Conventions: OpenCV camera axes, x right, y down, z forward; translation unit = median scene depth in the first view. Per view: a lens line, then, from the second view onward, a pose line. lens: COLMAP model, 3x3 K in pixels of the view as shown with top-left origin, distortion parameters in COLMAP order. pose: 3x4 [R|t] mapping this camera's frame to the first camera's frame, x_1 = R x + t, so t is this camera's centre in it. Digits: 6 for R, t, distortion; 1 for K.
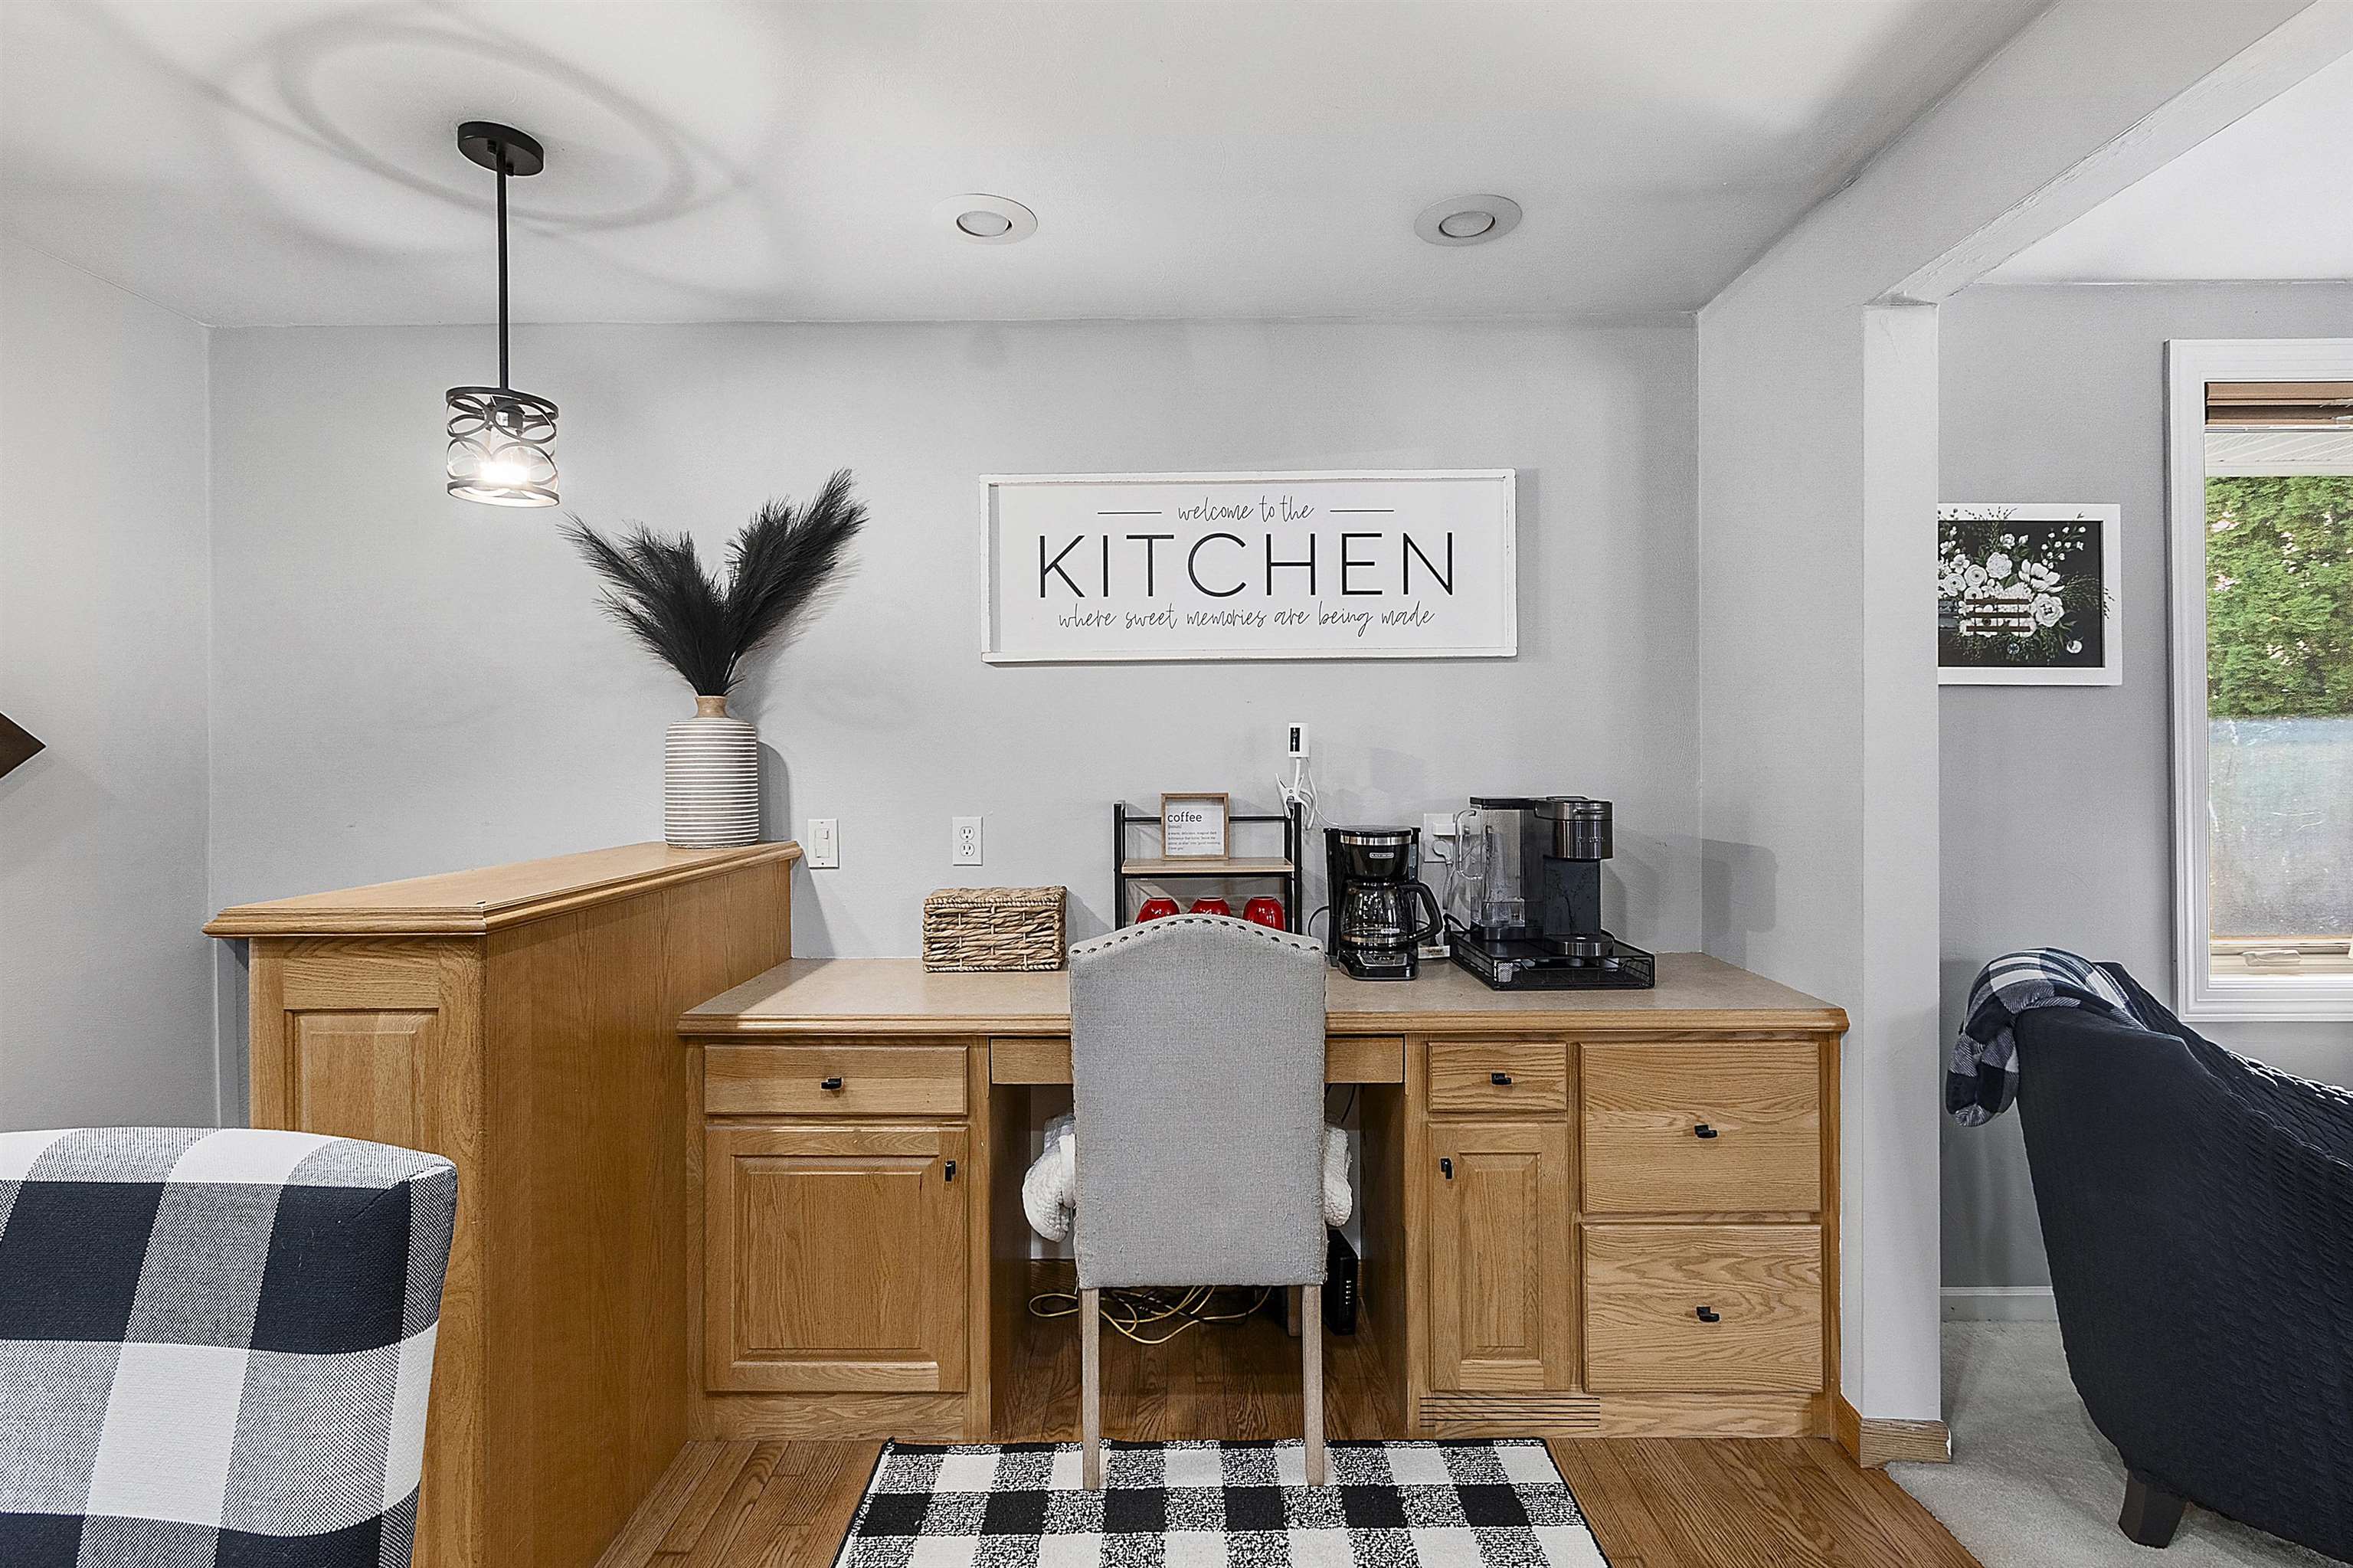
lens RADIAL K [[1068.7, 0, 1165.3], [0, 1068.7, 770.8], [0, 0, 1]] dist [0.002750, 0.000123]
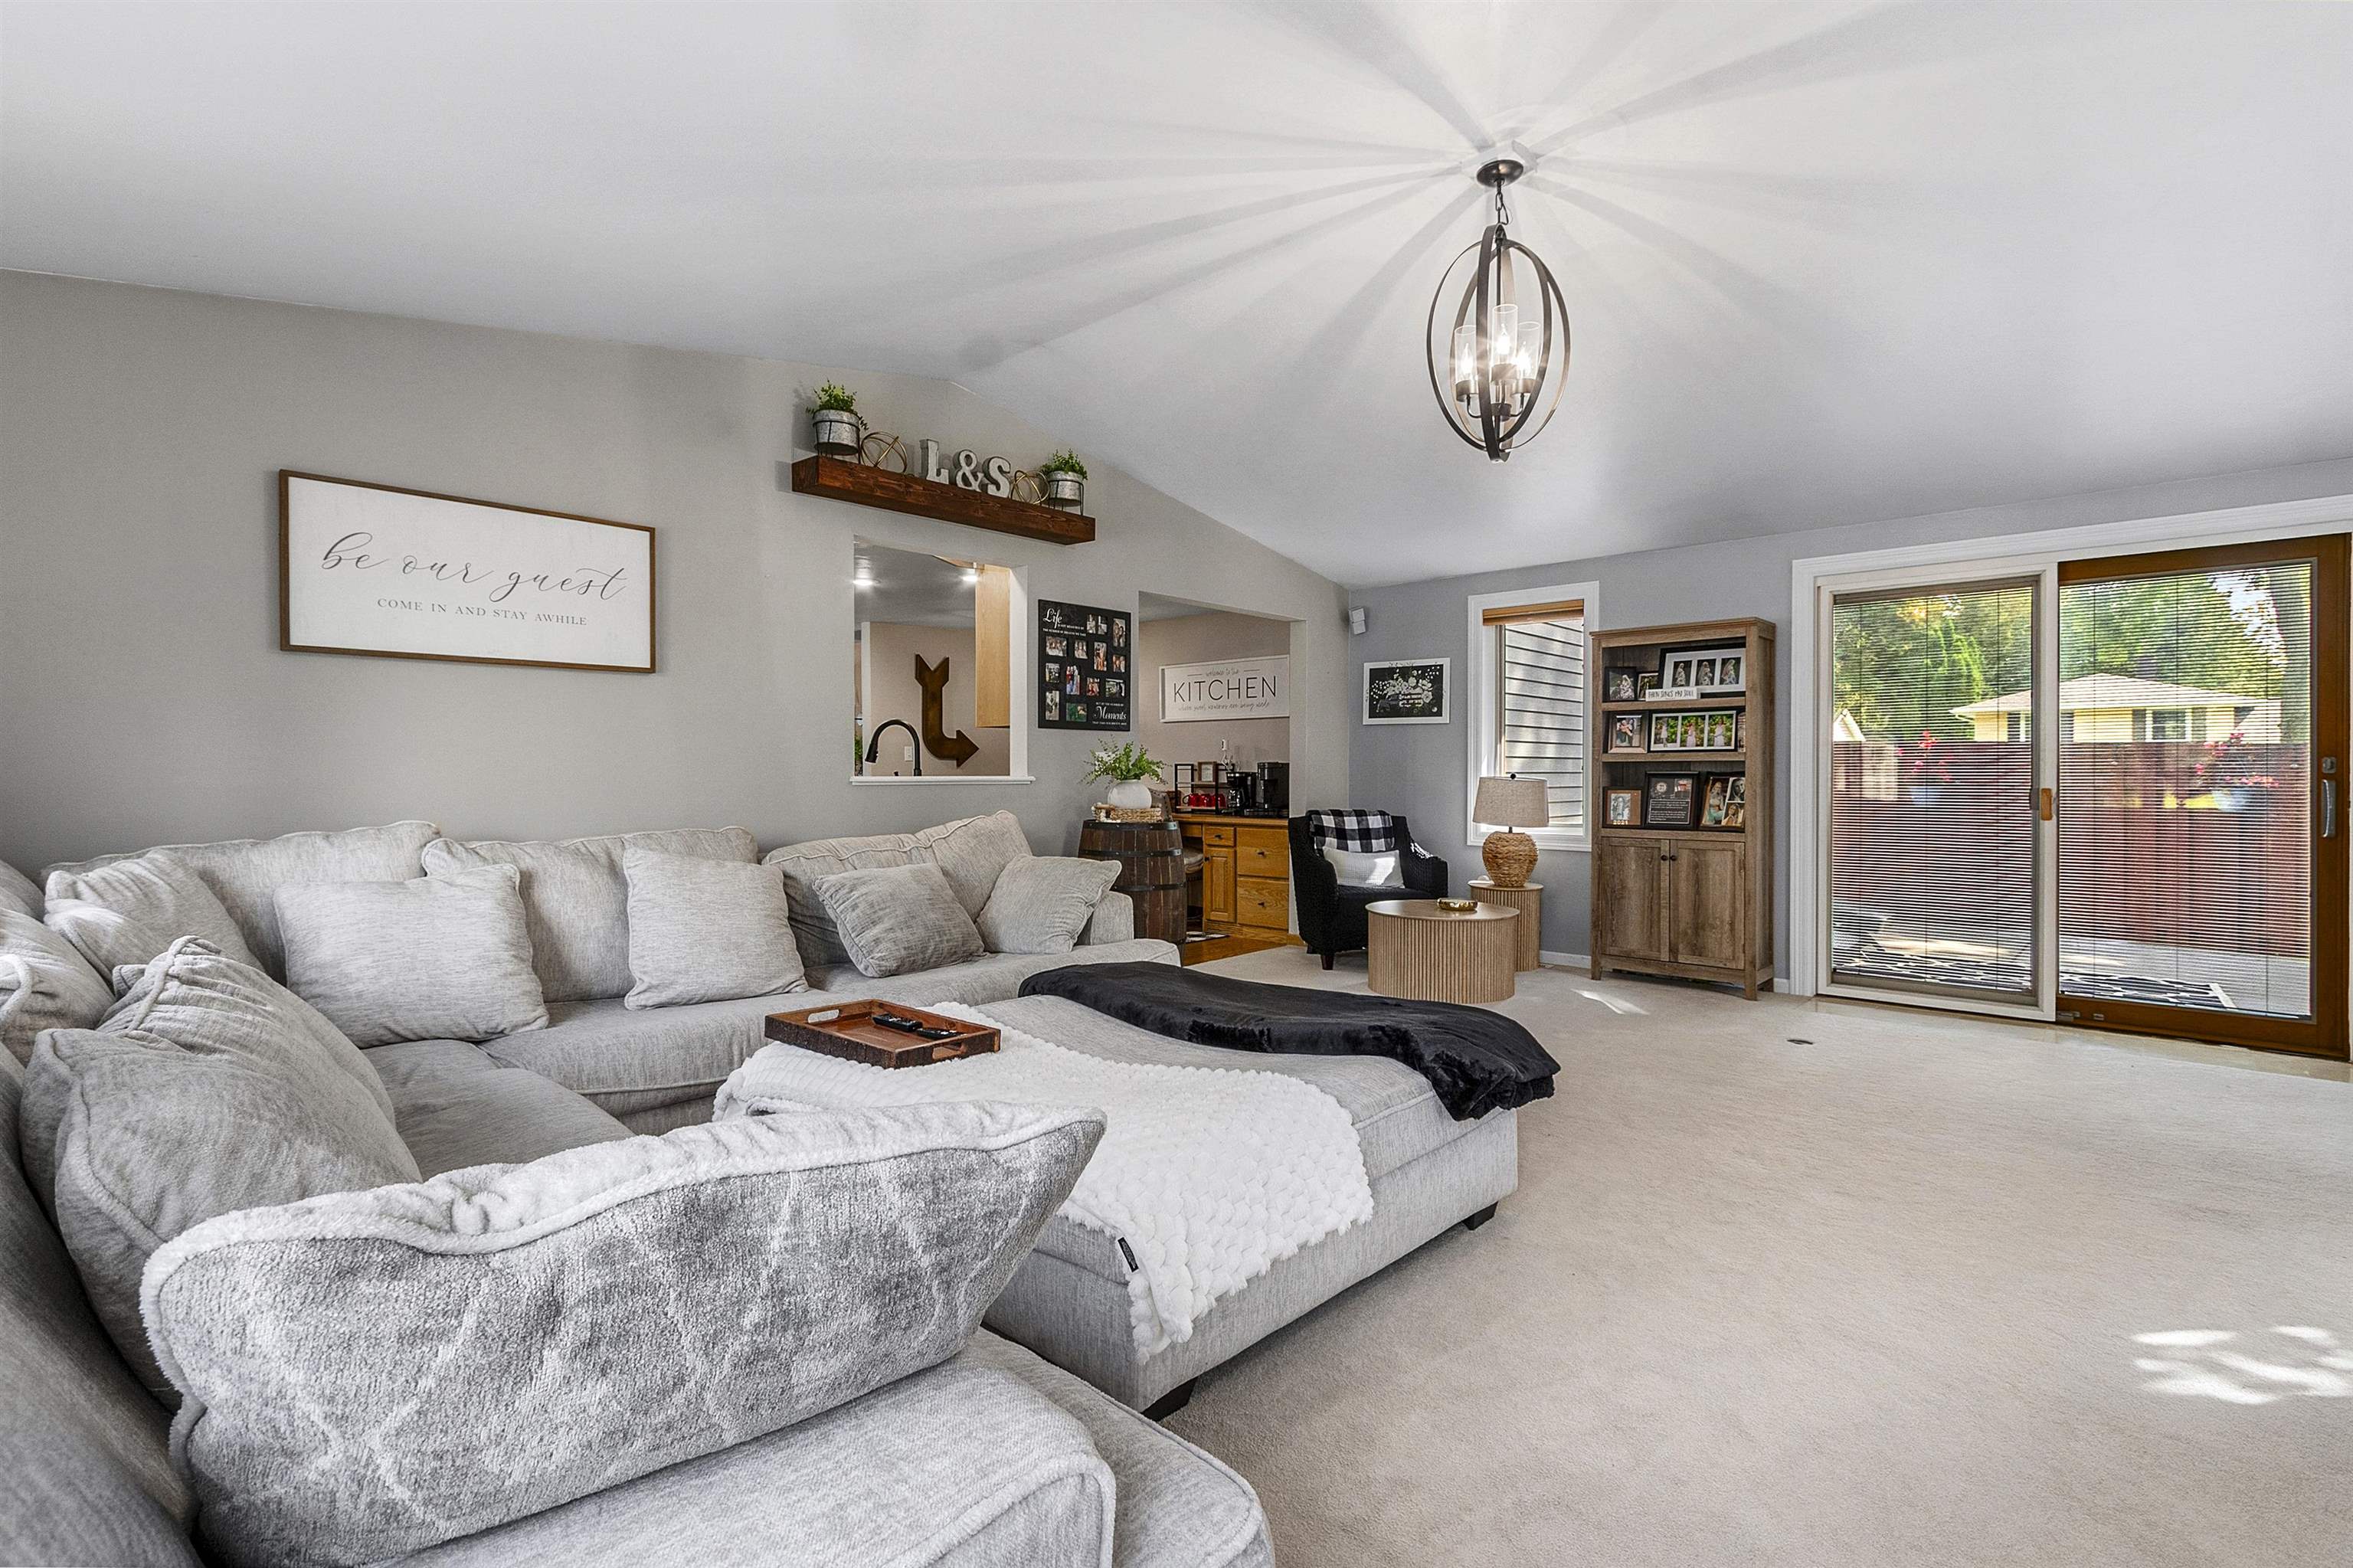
lens RADIAL K [[1068.7, 0, 1165.3], [0, 1068.7, 770.8], [0, 0, 1]] dist [0.002750, 0.000123]
pose [[0.739248, 0.008457, -0.673380, 2.213340], [-0.008503, 0.999959, 0.003223, 0.042276], [0.673380, 0.003343, 0.739289, -1.547635]]
